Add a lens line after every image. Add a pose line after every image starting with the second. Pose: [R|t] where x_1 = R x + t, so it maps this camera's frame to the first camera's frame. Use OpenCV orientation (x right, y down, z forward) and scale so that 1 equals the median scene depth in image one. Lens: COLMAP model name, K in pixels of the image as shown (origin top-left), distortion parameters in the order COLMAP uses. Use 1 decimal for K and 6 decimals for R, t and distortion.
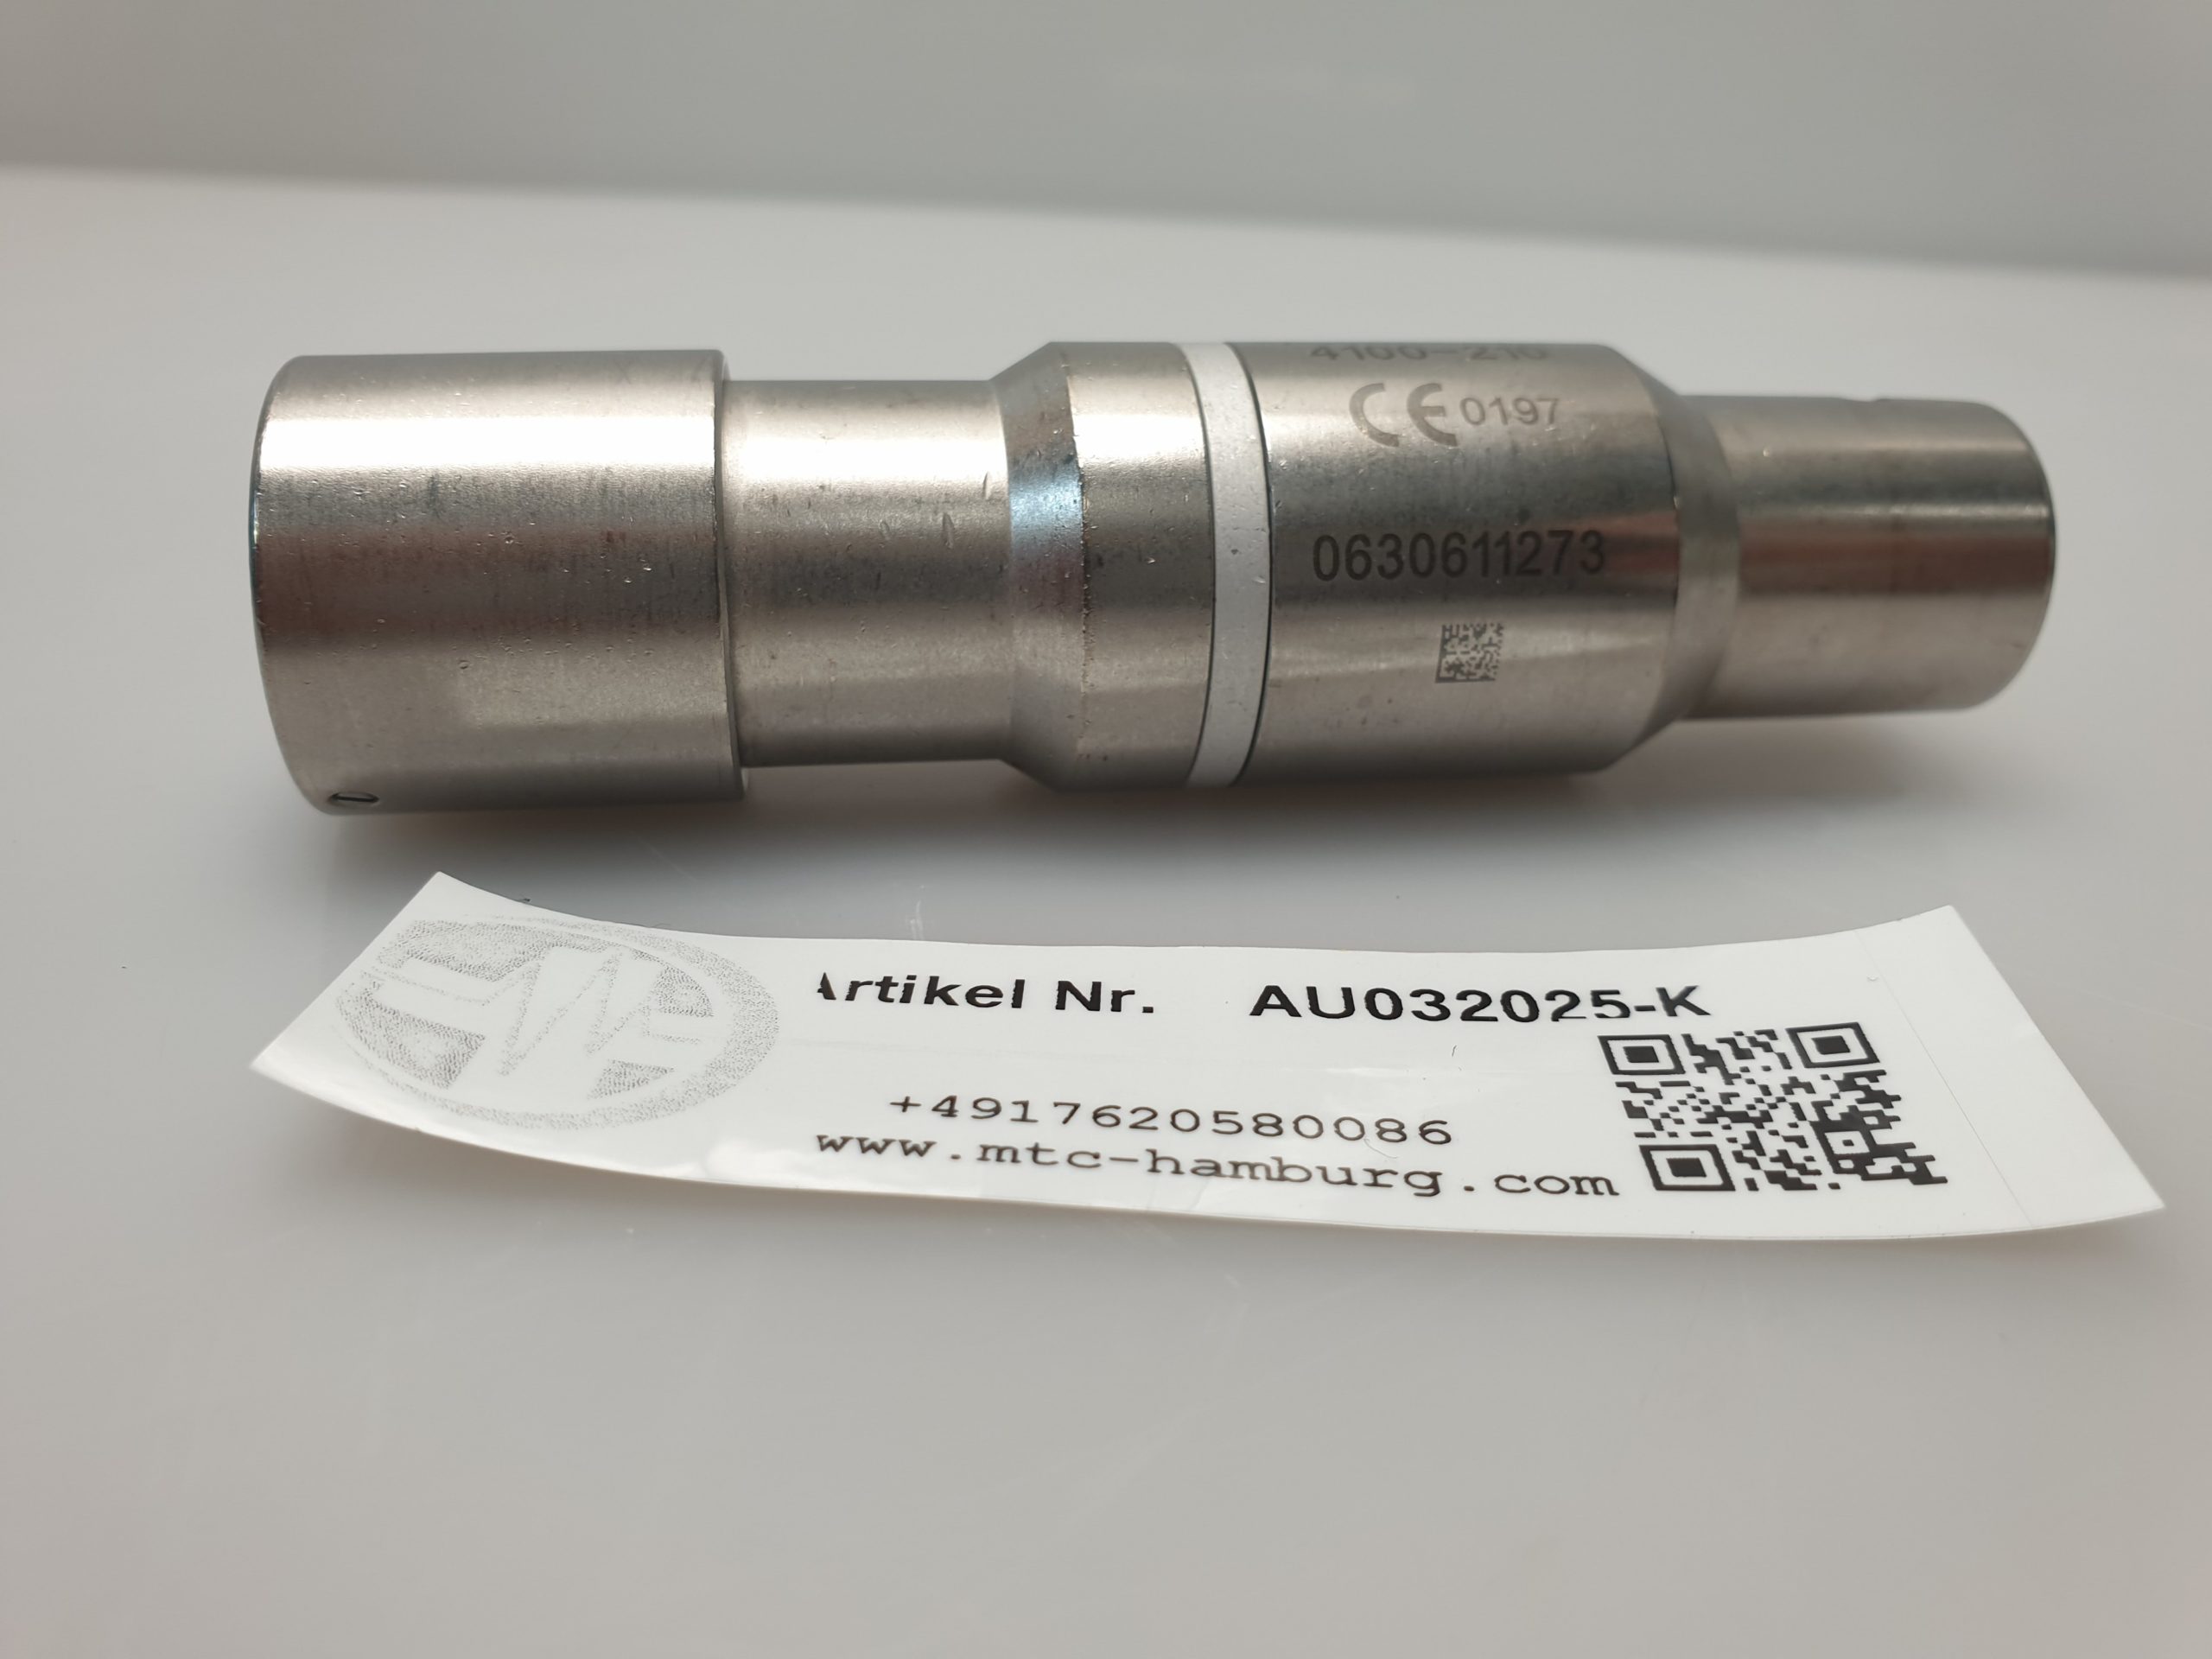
lens RADIAL K [[1736.2, 0, 1106.0], [0, 1736.2, 829.5], [0, 0, 1]] dist [0.103304, -0.415362]
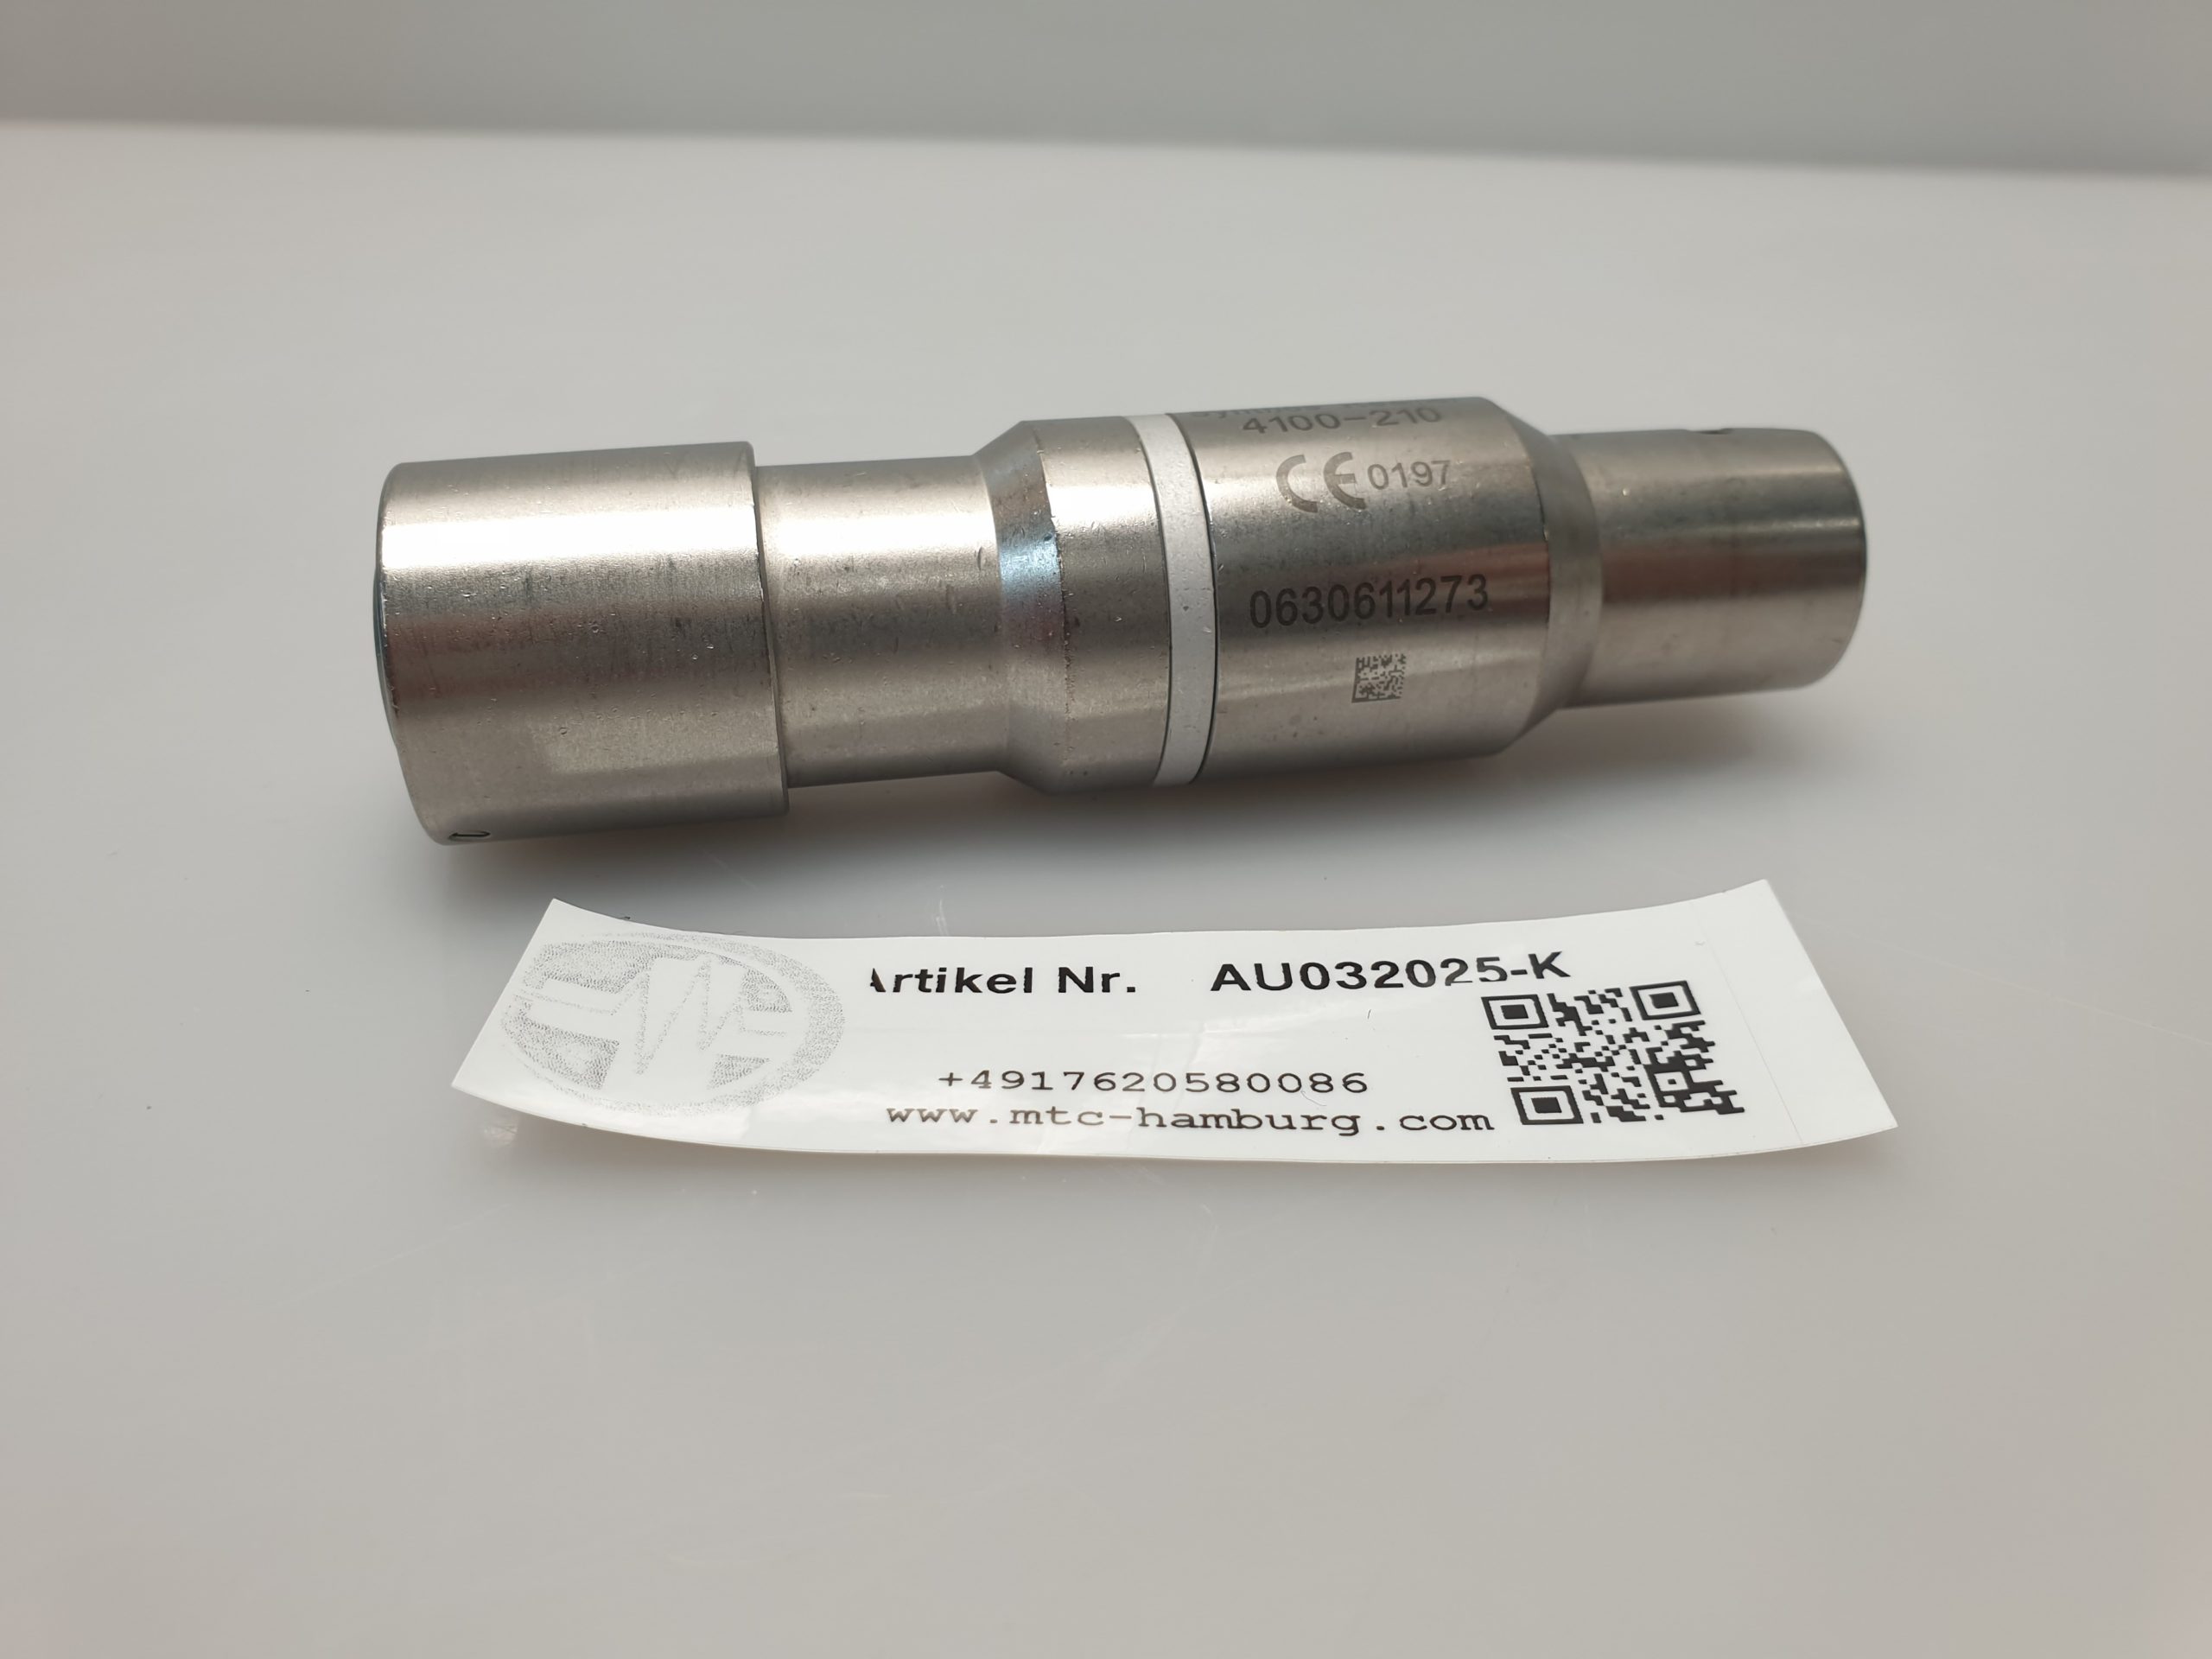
lens RADIAL K [[1696.8, 0, 1101.4], [0, 1696.8, 842.7], [0, 0, 1]] dist [0.143356, 0.000177]
pose [[0.998951, -0.038632, 0.024570, -0.024848], [0.036356, 0.995529, 0.087180, -0.117092], [-0.027828, -0.086195, 0.995890, -0.241080]]
